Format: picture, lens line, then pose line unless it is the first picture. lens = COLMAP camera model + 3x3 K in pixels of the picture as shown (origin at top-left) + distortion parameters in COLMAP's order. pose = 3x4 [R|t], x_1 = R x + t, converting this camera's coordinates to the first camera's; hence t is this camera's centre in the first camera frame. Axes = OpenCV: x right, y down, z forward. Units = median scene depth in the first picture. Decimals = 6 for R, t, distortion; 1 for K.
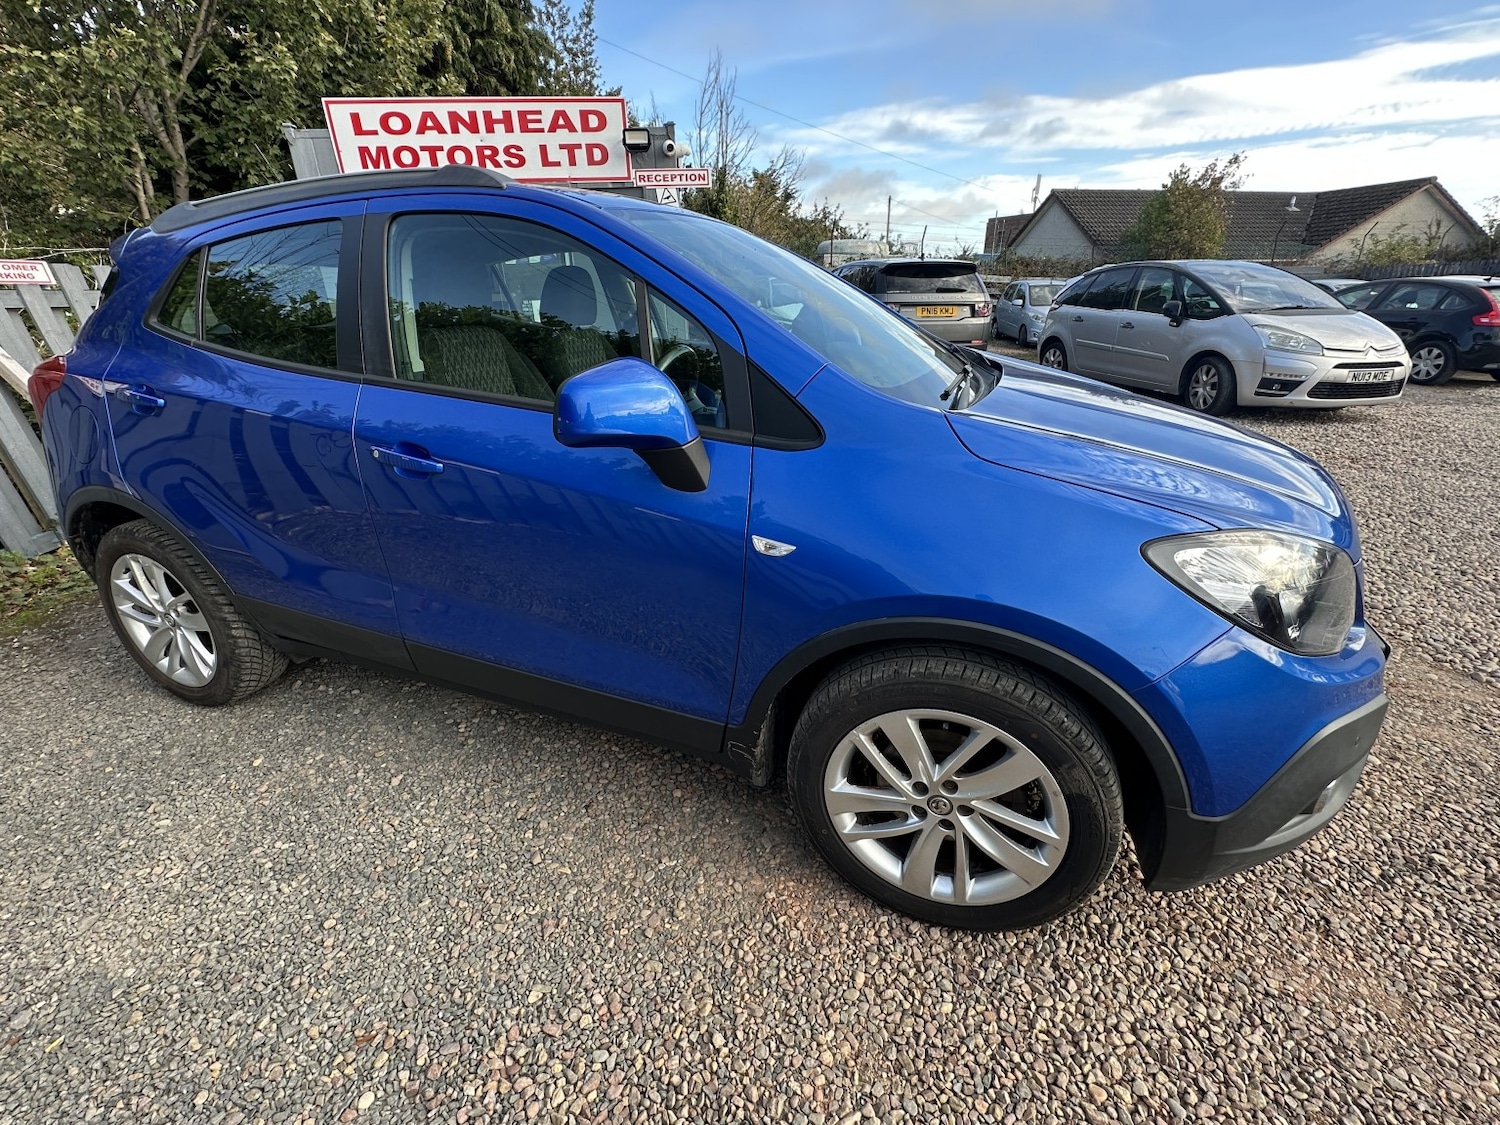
lens RADIAL K [[662.3, 0, 747.7], [0, 662.3, 563.4], [0, 0, 1]] dist [-0.002177, 0.000322]
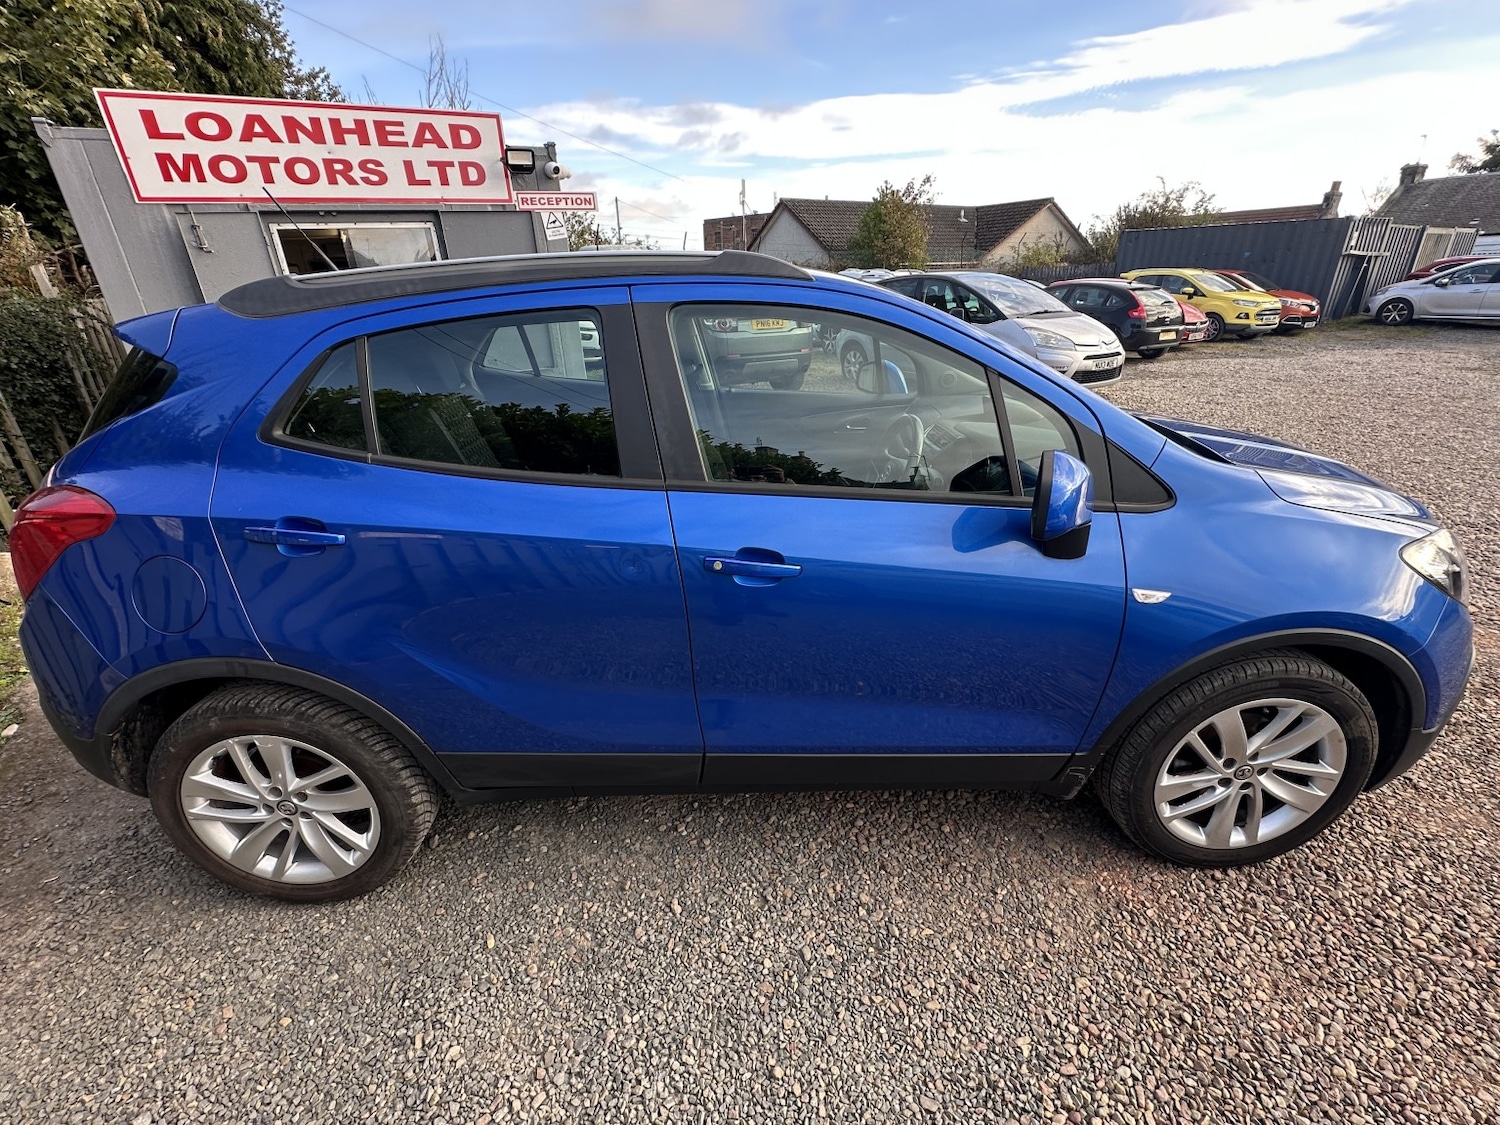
lens RADIAL K [[662.3, 0, 747.1], [0, 662.3, 564.9], [0, 0, 1]] dist [-0.002177, 0.000322]
pose [[0.926189, -0.160568, 0.341163, -0.291356], [0.159035, 0.986733, 0.032656, -0.066143], [-0.341880, 0.024011, 0.939437, 0.040415]]
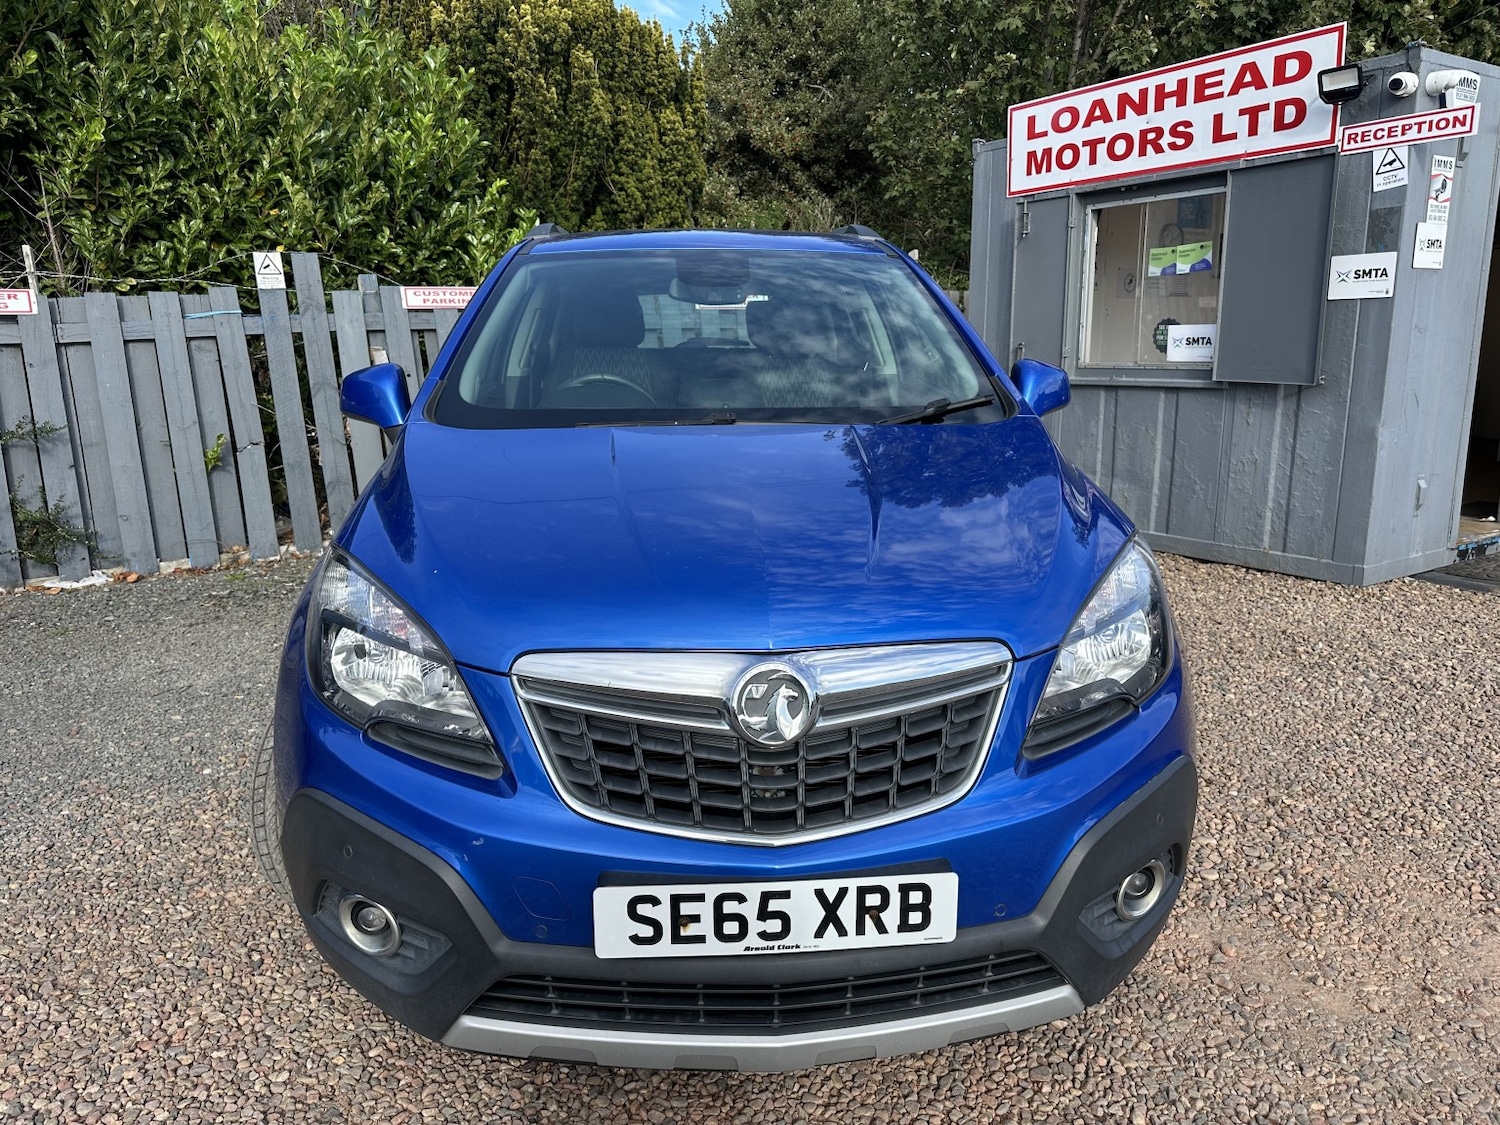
lens RADIAL K [[1073.5, 0, 742.4], [0, 1073.5, 560.5], [0, 0, 1]] dist [0.001464, -0.007225]
pose [[0.429481, 0.205555, -0.879371, 0.593066], [-0.341323, 0.938469, 0.052668, -0.083331], [0.836089, 0.277530, 0.473216, 0.184290]]
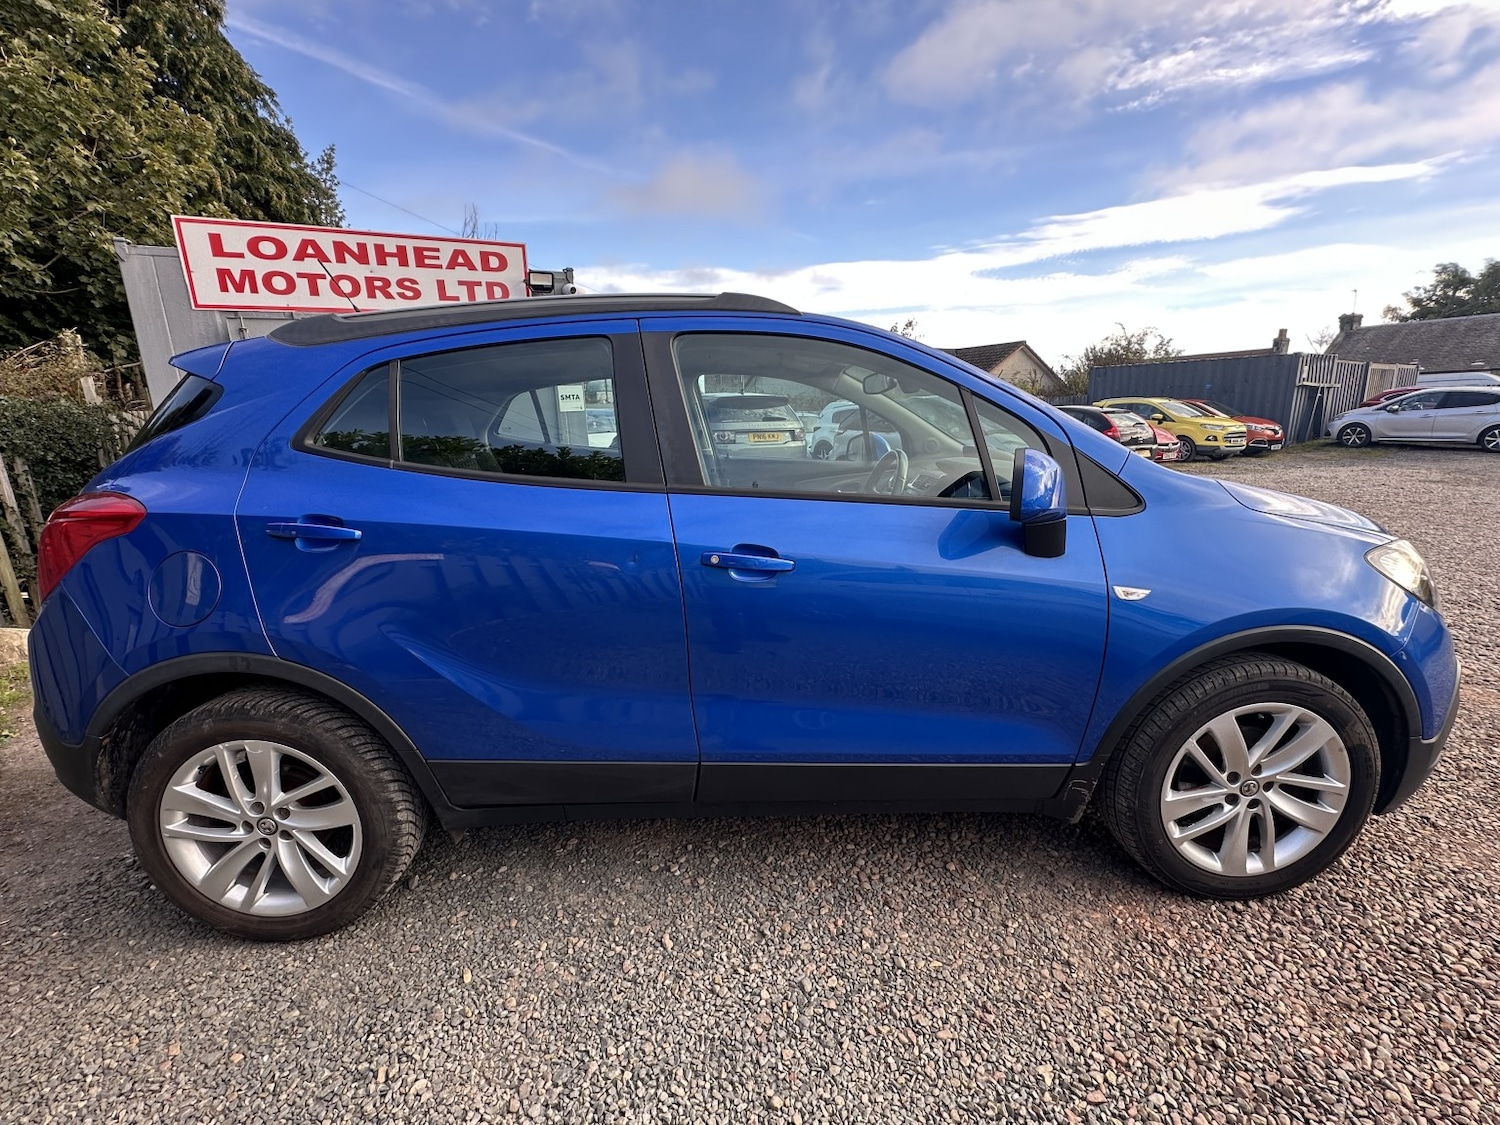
lens RADIAL K [[662.3, 0, 747.4], [0, 662.3, 564.4], [0, 0, 1]] dist [-0.002177, 0.000322]
pose [[0.924826, -0.094302, 0.368515, -0.303810], [0.160461, 0.975085, -0.153172, -0.000738], [-0.344889, 0.200790, 0.916916, 0.033131]]
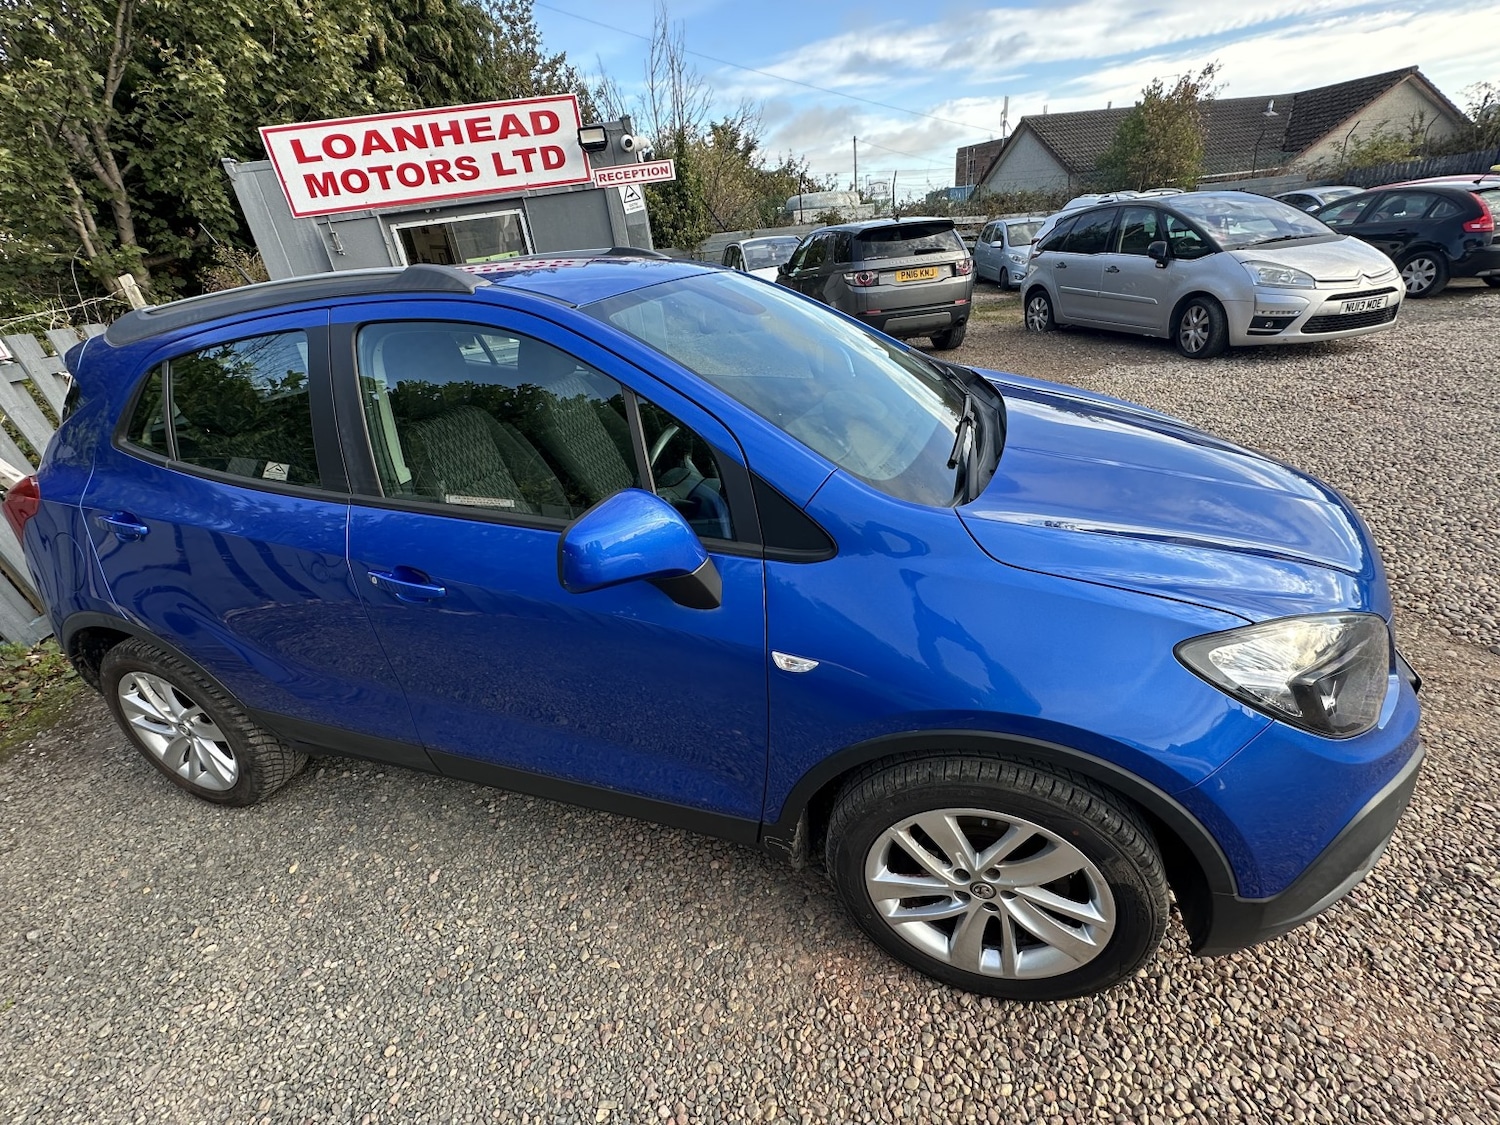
lens RADIAL K [[662.3, 0, 749.4], [0, 662.3, 563.0], [0, 0, 1]] dist [-0.002177, 0.000322]
pose [[0.995166, -0.098193, 0.001496, -0.004385], [0.097941, 0.993495, 0.058091, -0.067275], [-0.007190, -0.057663, 0.998310, 0.009655]]
